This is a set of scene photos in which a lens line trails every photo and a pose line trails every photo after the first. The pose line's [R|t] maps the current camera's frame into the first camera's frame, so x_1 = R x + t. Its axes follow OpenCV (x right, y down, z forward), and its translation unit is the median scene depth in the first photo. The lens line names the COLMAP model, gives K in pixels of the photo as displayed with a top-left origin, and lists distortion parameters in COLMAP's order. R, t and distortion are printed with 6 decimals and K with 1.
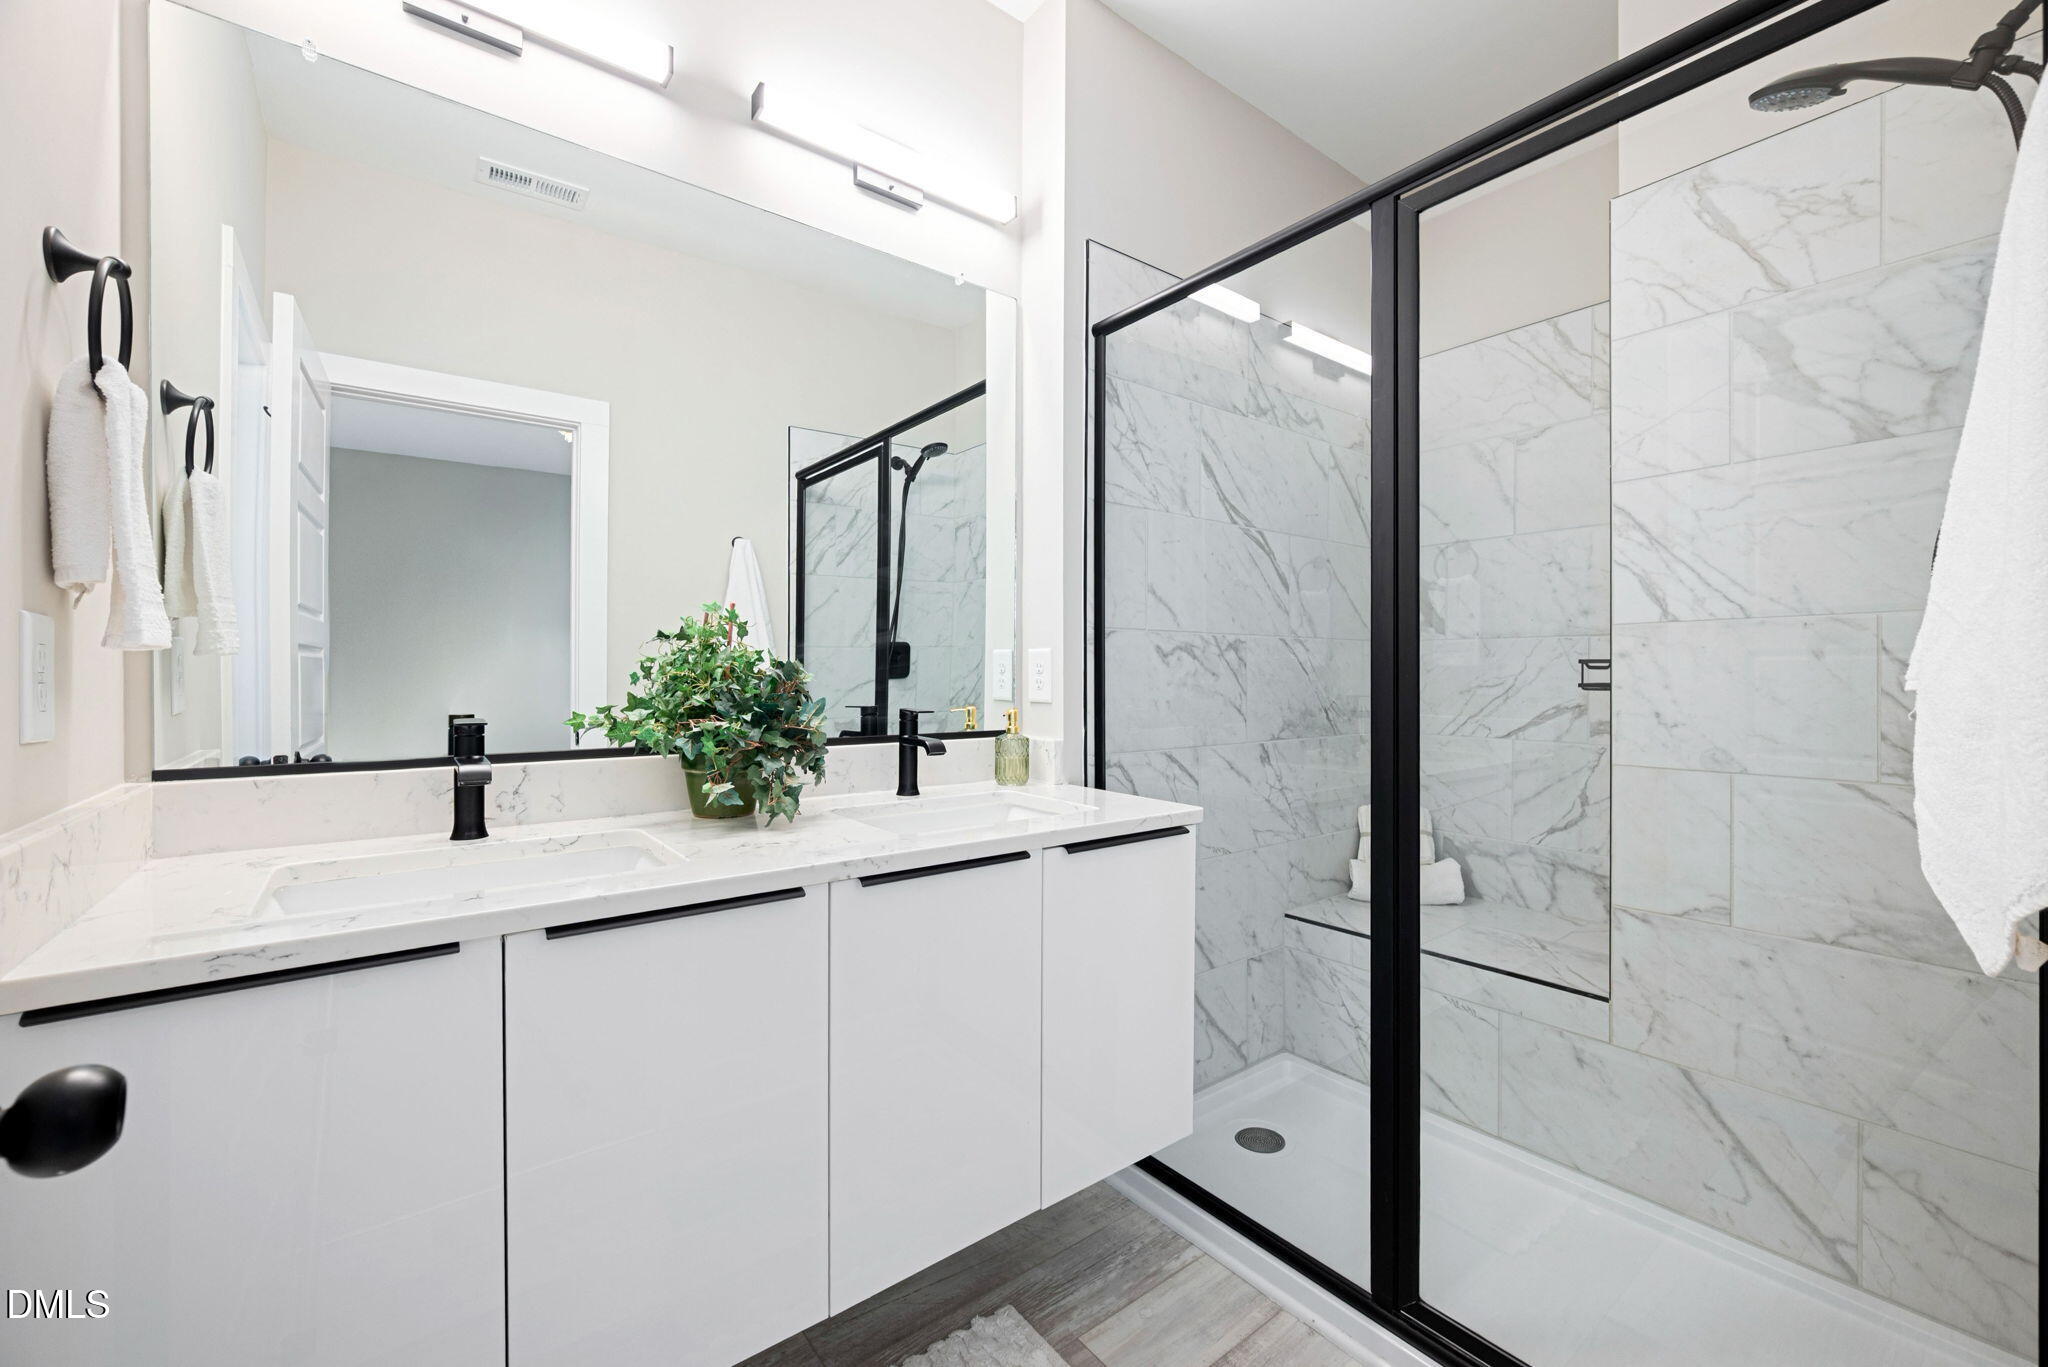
lens RADIAL K [[820.7, 0, 1024.0], [0, 820.7, 683.5], [0, 0, 1]] dist [-0.001417, 0.000053]
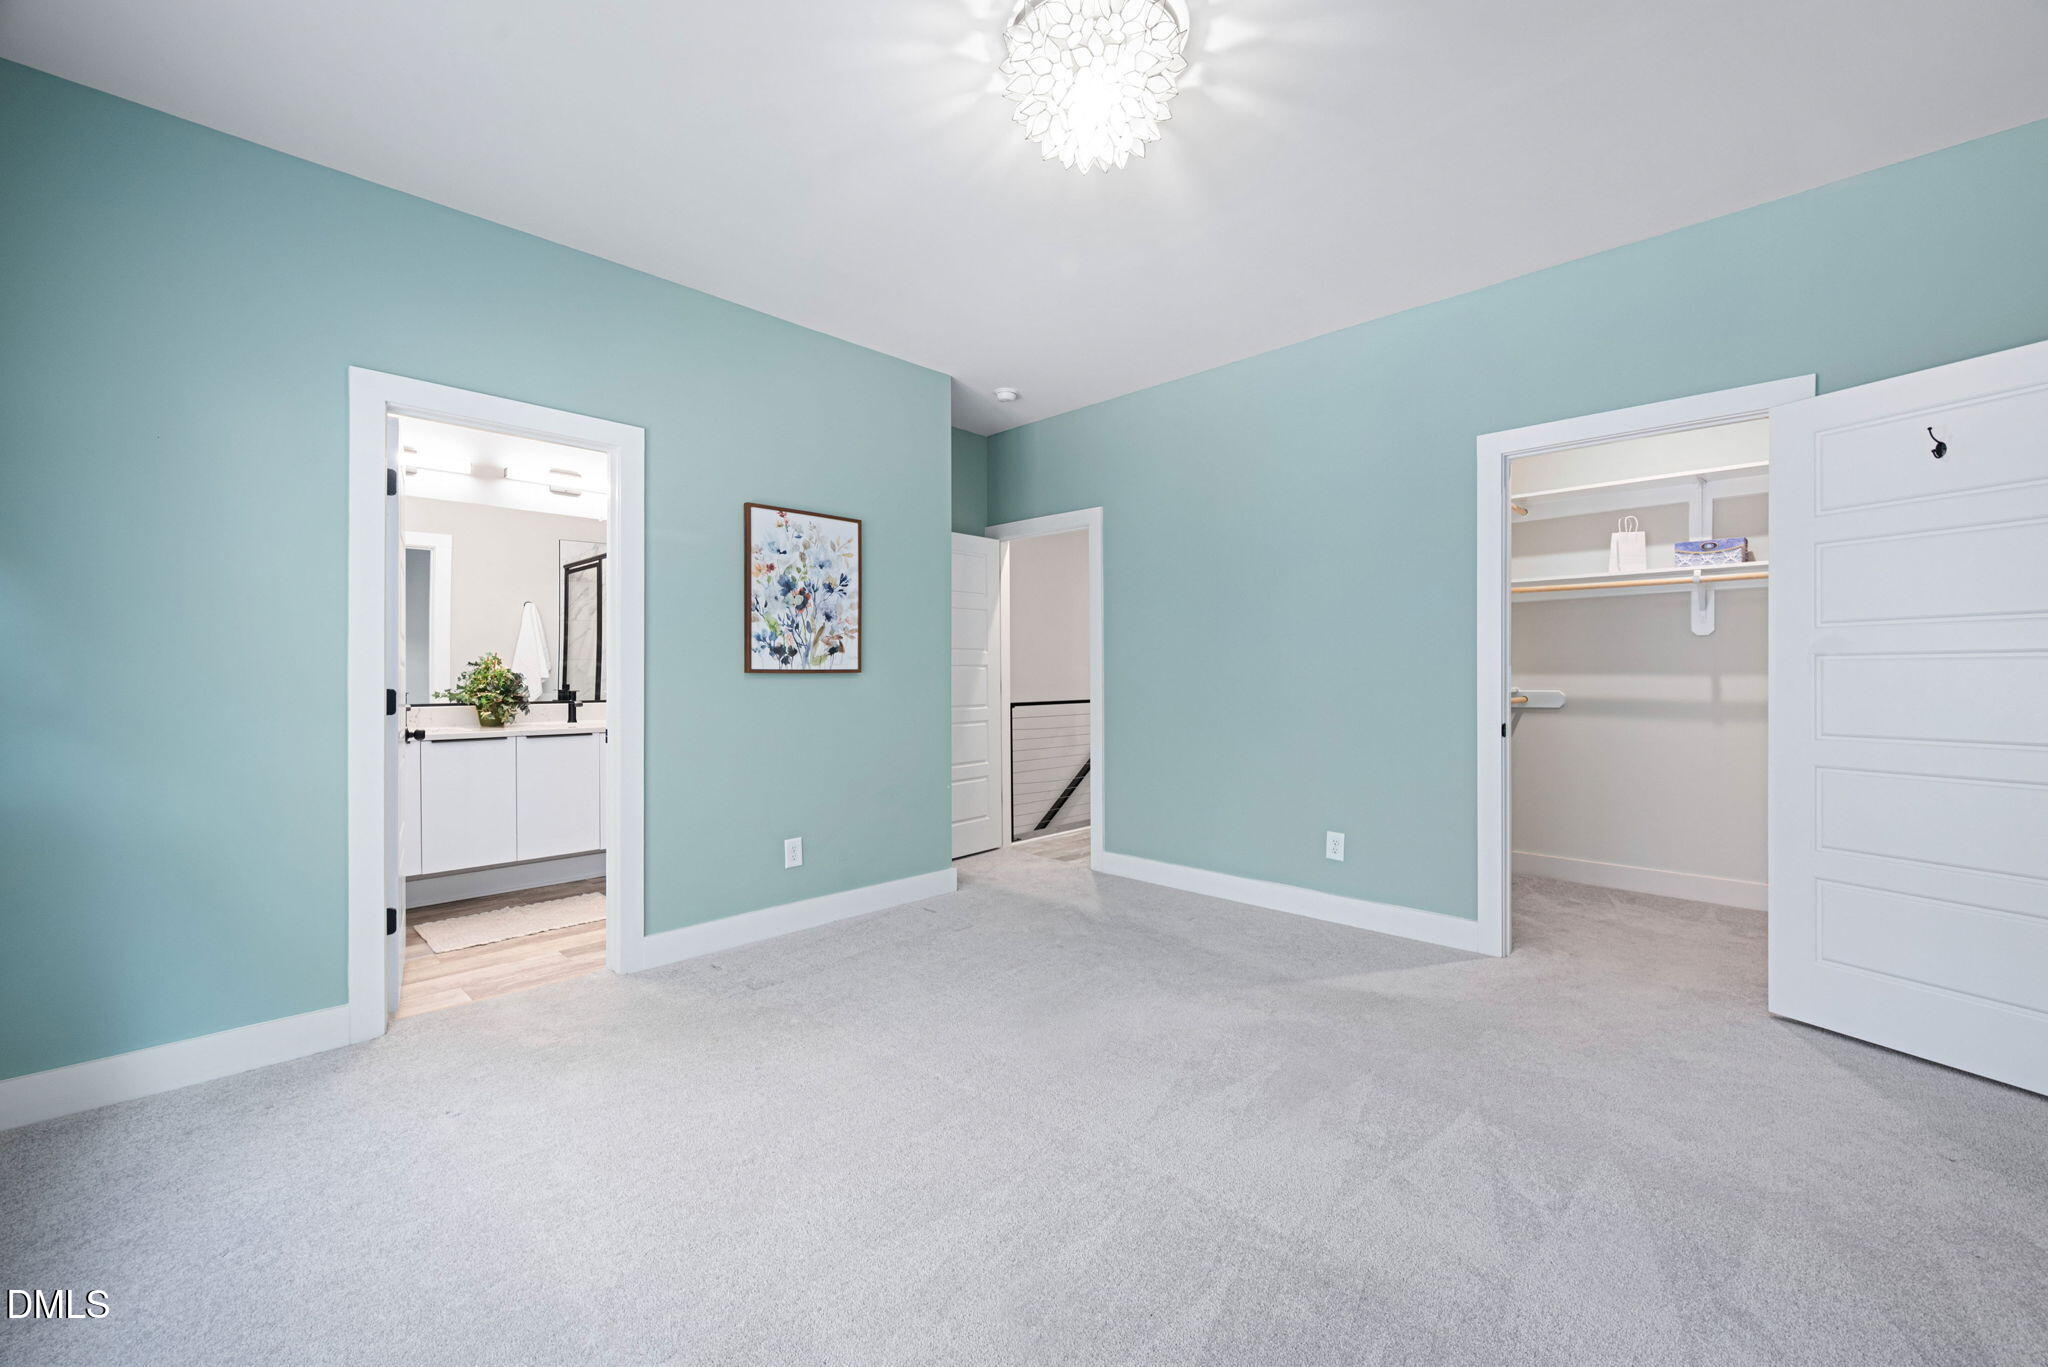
lens RADIAL K [[820.7, 0, 1024.0], [0, 820.7, 683.5], [0, 0, 1]] dist [-0.001417, 0.000053]
pose [[0.991251, -0.001409, 0.131985, 1.096612], [0.001144, 0.999997, 0.002087, 0.005963], [-0.131987, -0.001918, 0.991250, -2.085922]]
